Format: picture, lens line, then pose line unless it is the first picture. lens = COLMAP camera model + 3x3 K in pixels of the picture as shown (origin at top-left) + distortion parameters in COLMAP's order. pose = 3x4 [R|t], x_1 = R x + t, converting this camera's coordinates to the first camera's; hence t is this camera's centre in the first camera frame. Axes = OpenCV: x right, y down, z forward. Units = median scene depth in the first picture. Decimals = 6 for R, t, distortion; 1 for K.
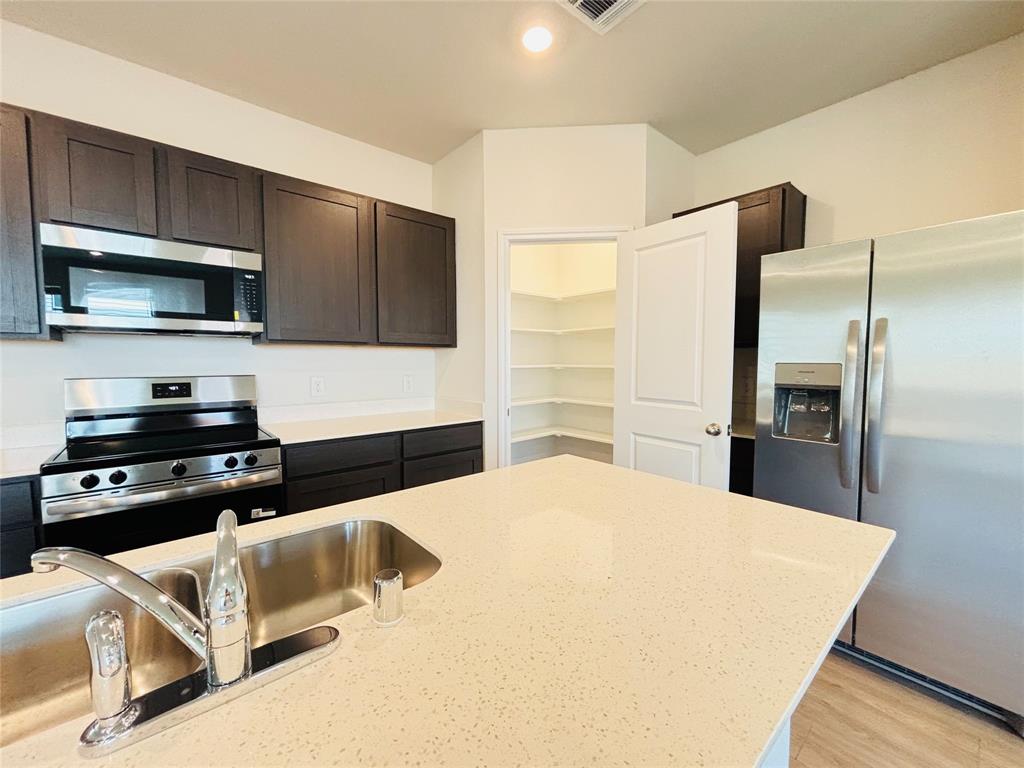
lens RADIAL K [[413.1, 0, 505.4], [0, 413.1, 387.2], [0, 0, 1]] dist [0.004022, 0.000043]
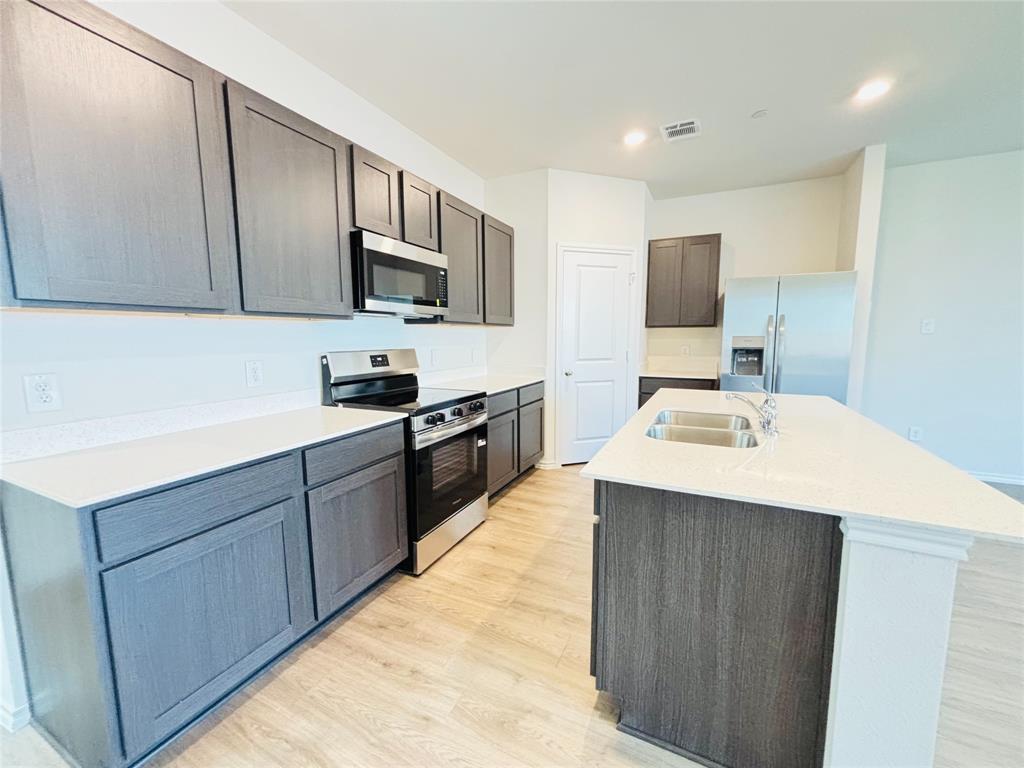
lens RADIAL K [[413.1, 0, 508.4], [0, 413.1, 383.9], [0, 0, 1]] dist [0.004022, 0.000043]
pose [[0.916943, -0.050666, 0.395788, -0.971589], [0.031892, 0.998038, 0.053877, 0.022619], [-0.397741, -0.036779, 0.916760, -0.309231]]
